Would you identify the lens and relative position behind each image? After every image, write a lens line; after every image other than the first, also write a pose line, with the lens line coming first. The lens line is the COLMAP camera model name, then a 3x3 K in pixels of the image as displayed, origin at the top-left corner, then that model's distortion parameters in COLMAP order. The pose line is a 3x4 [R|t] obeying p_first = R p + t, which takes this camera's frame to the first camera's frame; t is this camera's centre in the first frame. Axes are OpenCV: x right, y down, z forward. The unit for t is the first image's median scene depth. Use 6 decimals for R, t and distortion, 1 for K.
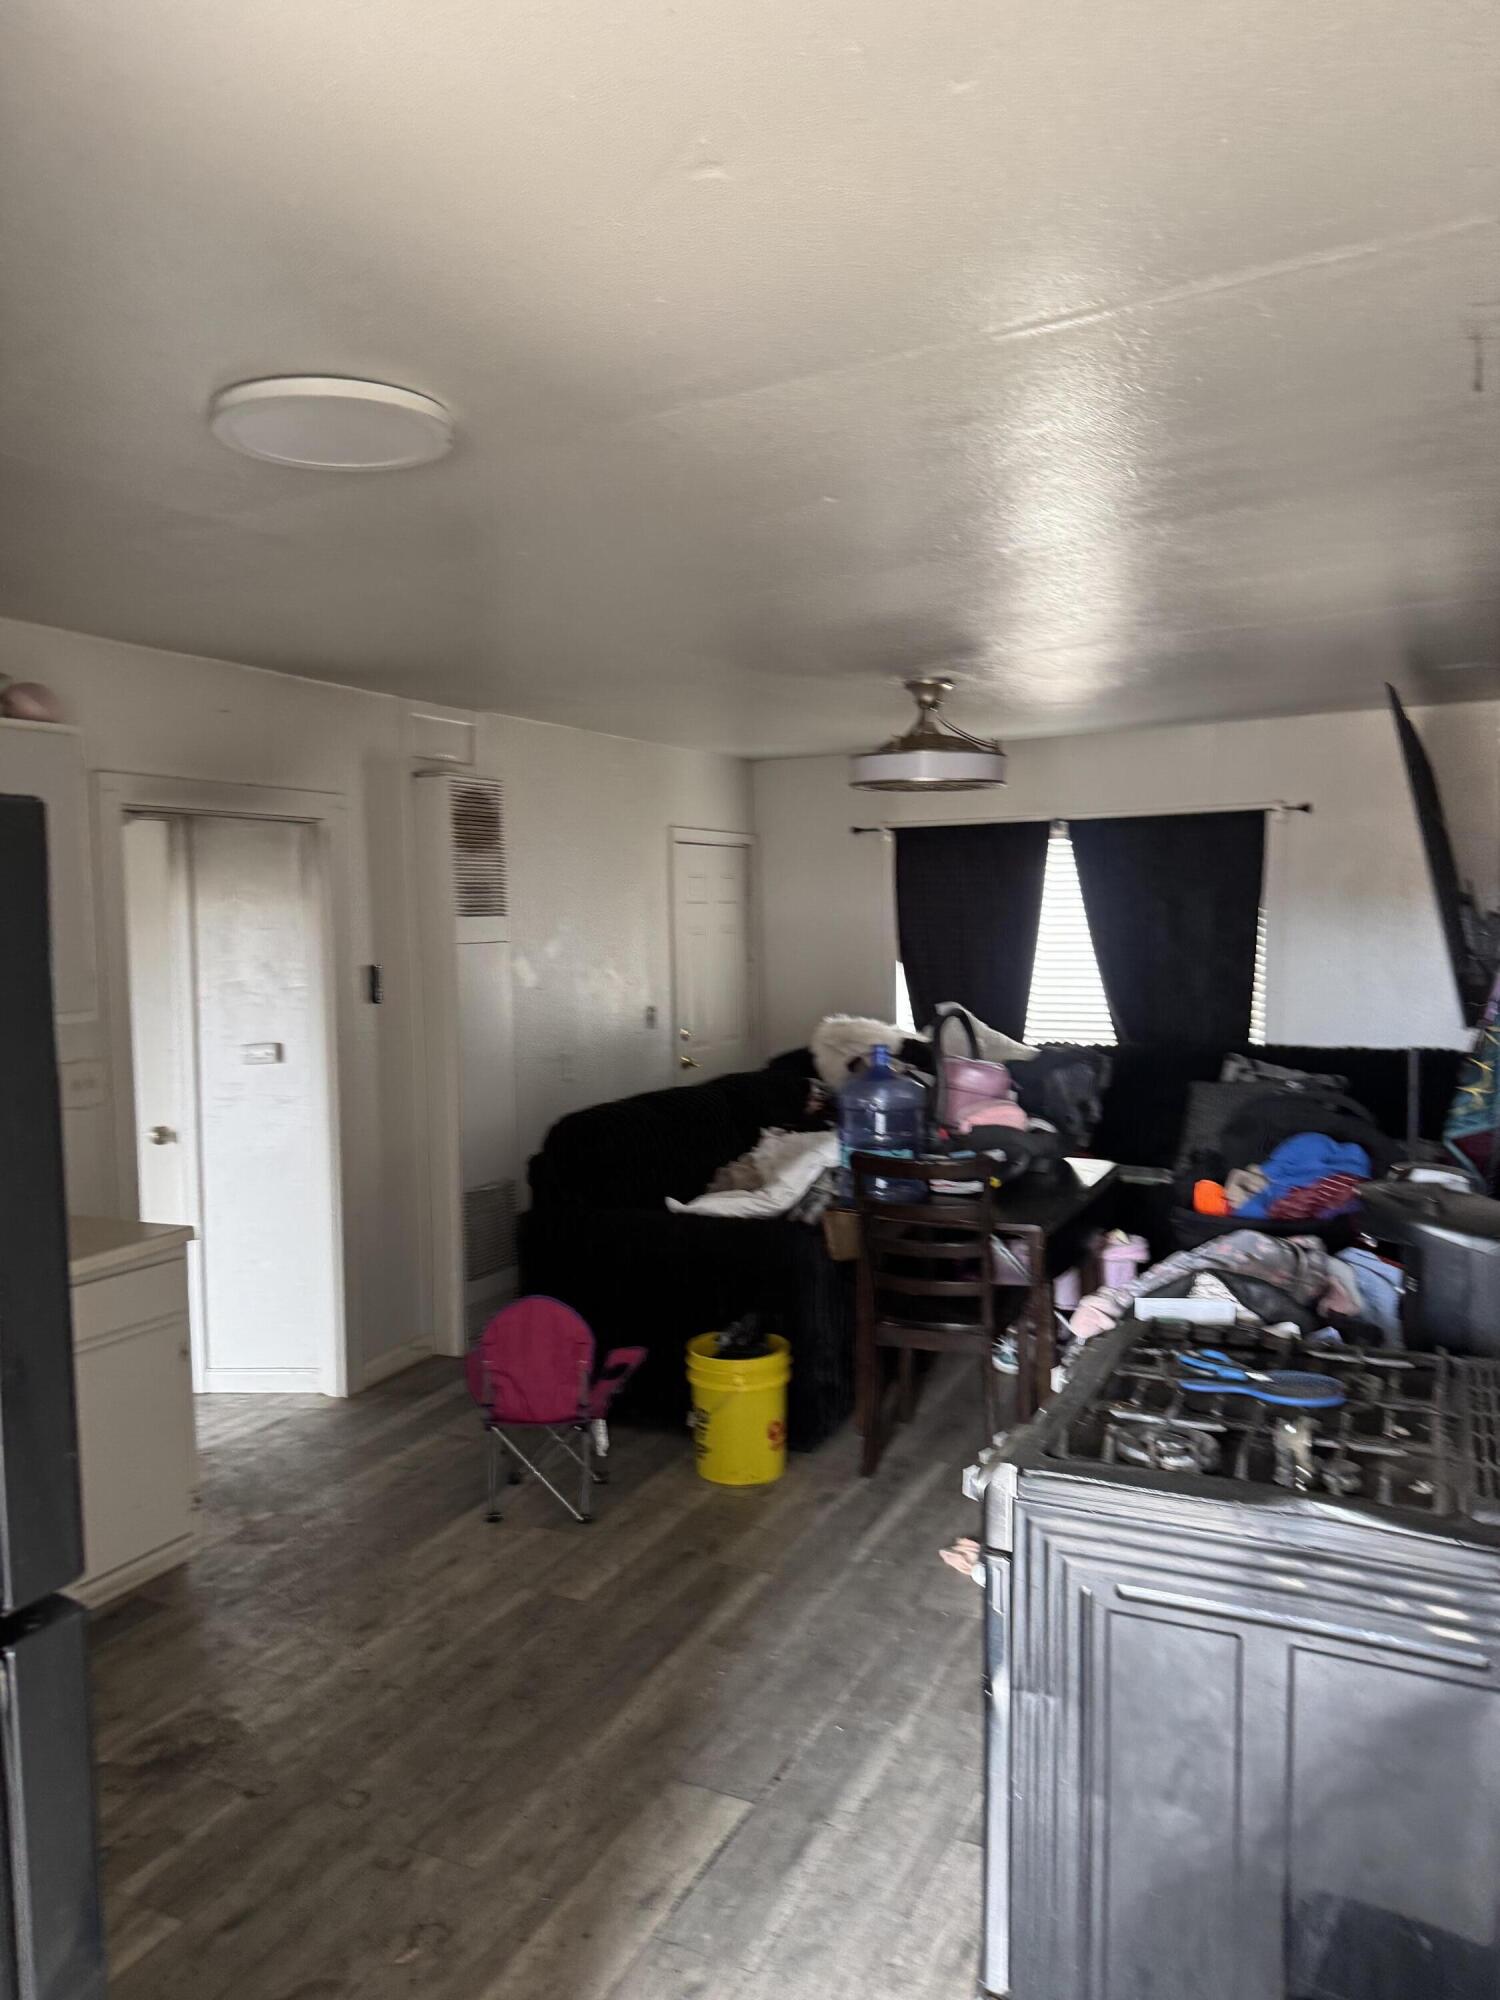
lens RADIAL K [[1408.3, 0, 752.2], [0, 1408.3, 975.7], [0, 0, 1]] dist [0.099361, -0.142602]
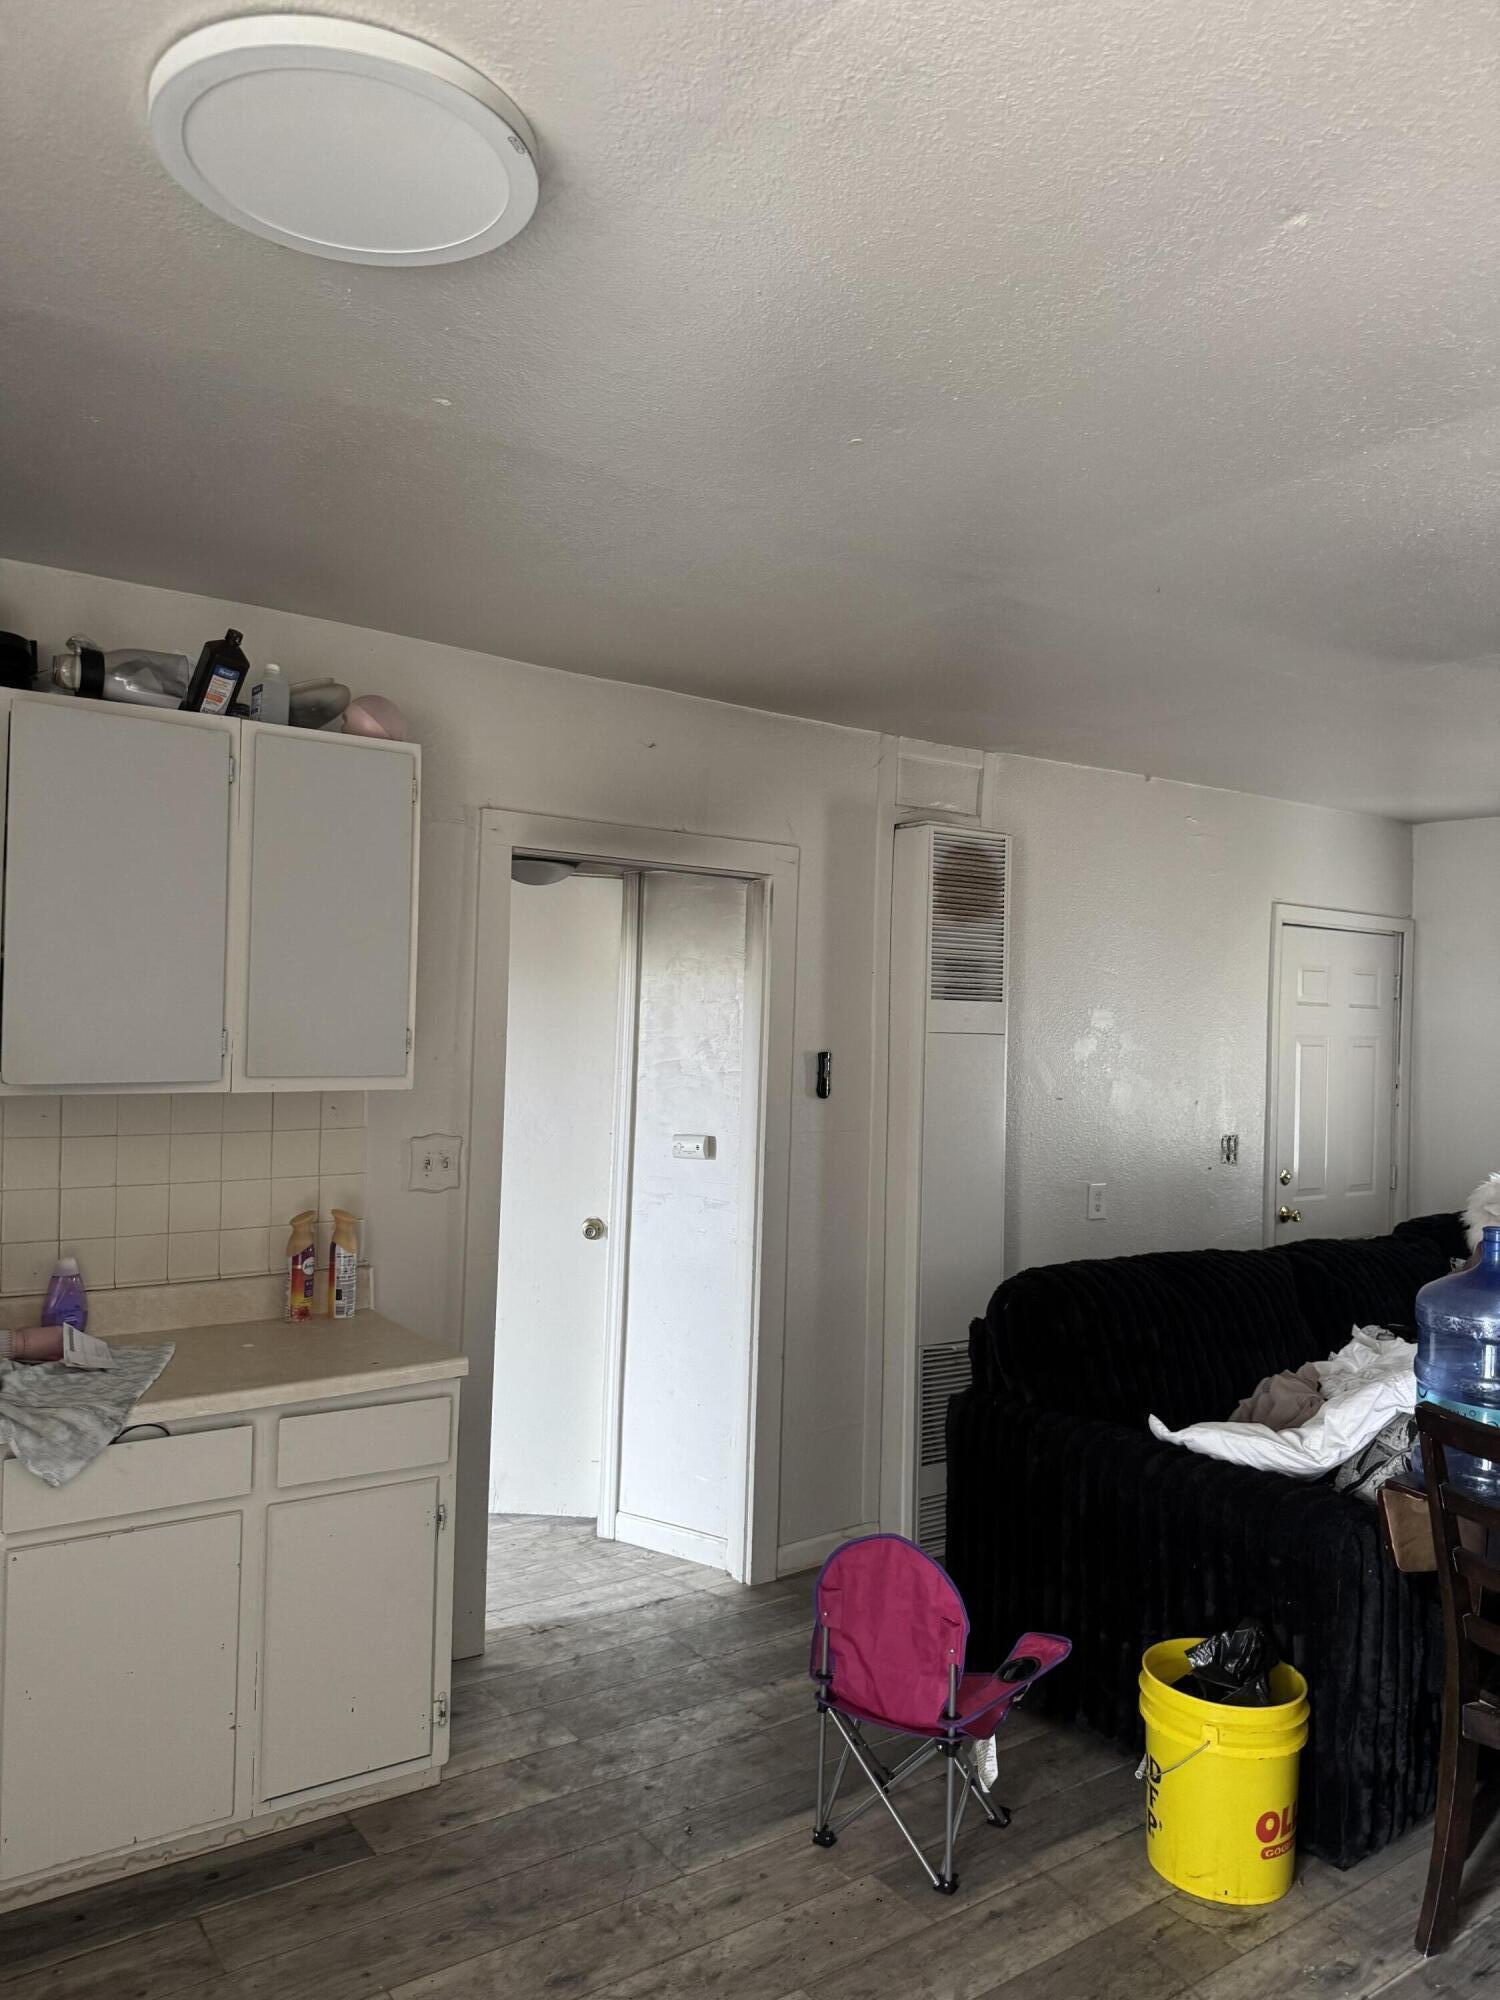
lens RADIAL K [[1408.3, 0, 752.2], [0, 1408.3, 975.7], [0, 0, 1]] dist [0.099361, -0.142602]
pose [[0.879175, 0.035707, -0.475159, 0.089454], [-0.072112, 0.995673, -0.058605, -0.000746], [0.471010, 0.085788, 0.877946, 0.269415]]
